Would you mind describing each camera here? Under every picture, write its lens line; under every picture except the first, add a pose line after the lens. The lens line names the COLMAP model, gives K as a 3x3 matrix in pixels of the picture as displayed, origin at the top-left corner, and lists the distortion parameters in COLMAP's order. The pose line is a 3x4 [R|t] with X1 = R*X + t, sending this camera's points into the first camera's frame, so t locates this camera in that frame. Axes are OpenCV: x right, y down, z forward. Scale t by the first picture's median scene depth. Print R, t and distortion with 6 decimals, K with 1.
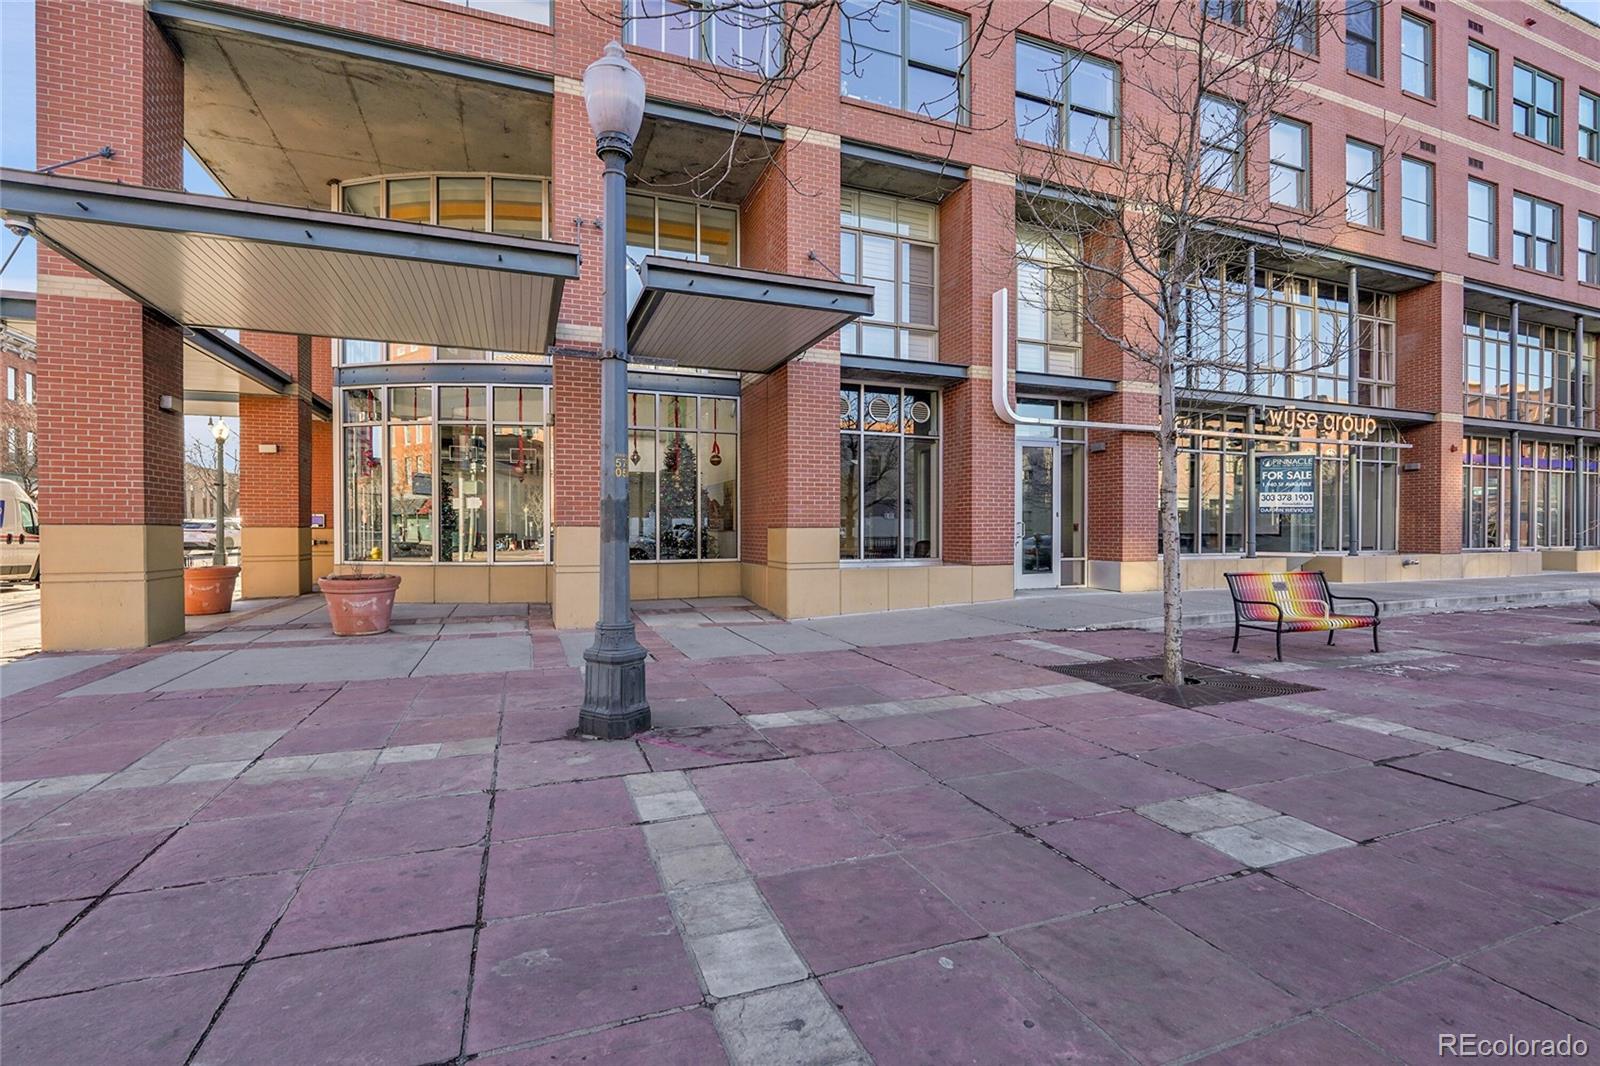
lens RADIAL K [[688.0, 0, 775.2], [0, 688.0, 534.1], [0, 0, 1]] dist [-0.001284, -0.000087]
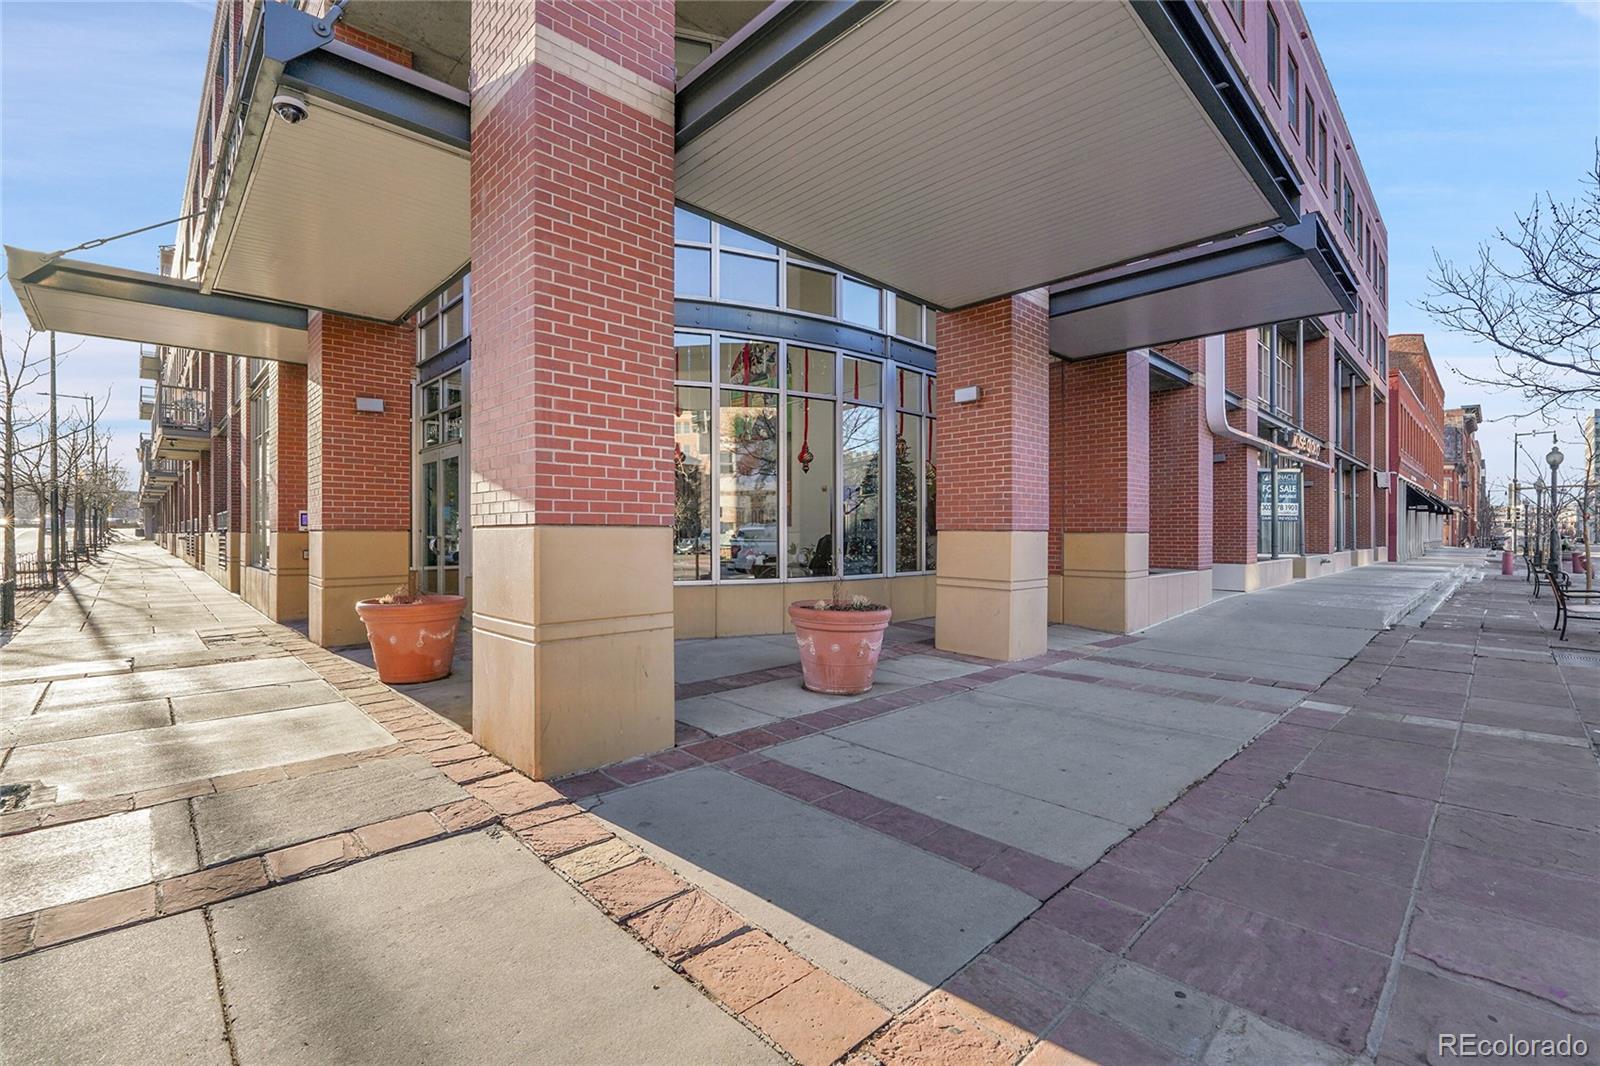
lens RADIAL K [[688.0, 0, 784.8], [0, 688.0, 532.9], [0, 0, 1]] dist [-0.001284, -0.000087]
pose [[0.920370, 0.000870, 0.391047, -0.513807], [0.004915, 0.999893, -0.013792, 0.001377], [-0.391017, 0.014616, 0.920268, 0.232528]]
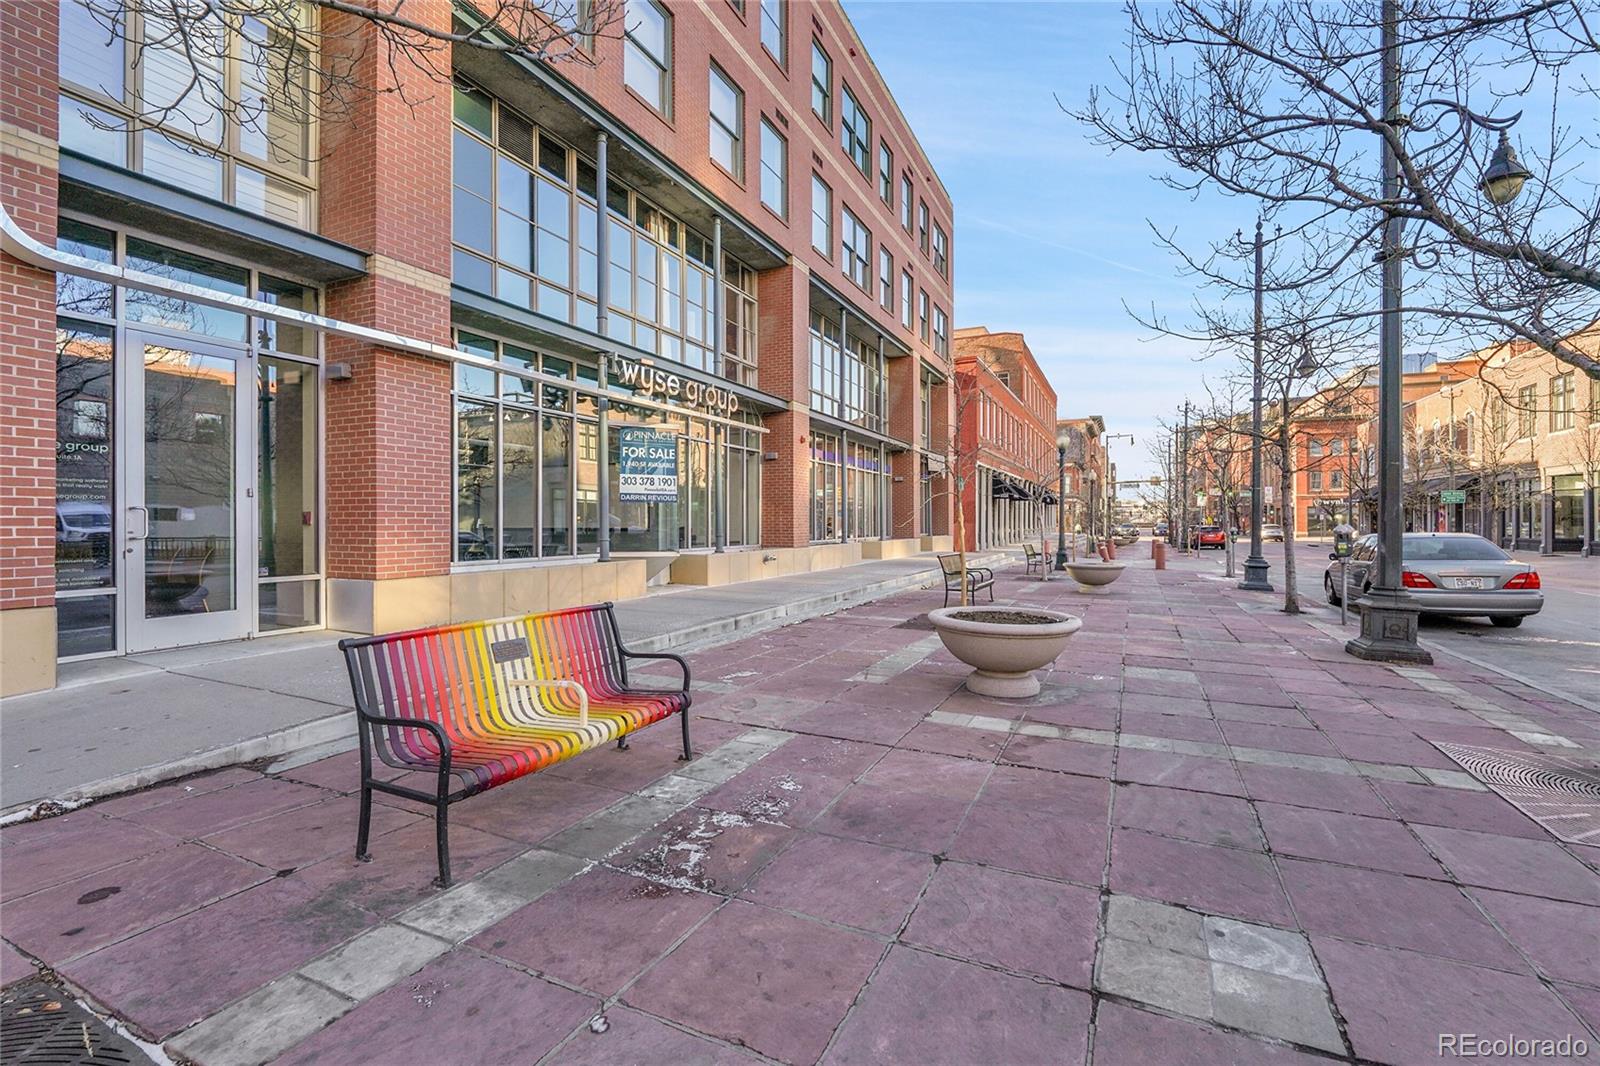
lens RADIAL K [[688.0, 0, 790.0], [0, 688.0, 529.6], [0, 0, 1]] dist [-0.001284, -0.000087]
pose [[0.728165, -0.006397, 0.685372, 0.310000], [0.004677, 0.999980, 0.004364, -0.001105], [-0.685386, 0.000028, 0.728180, 0.306735]]
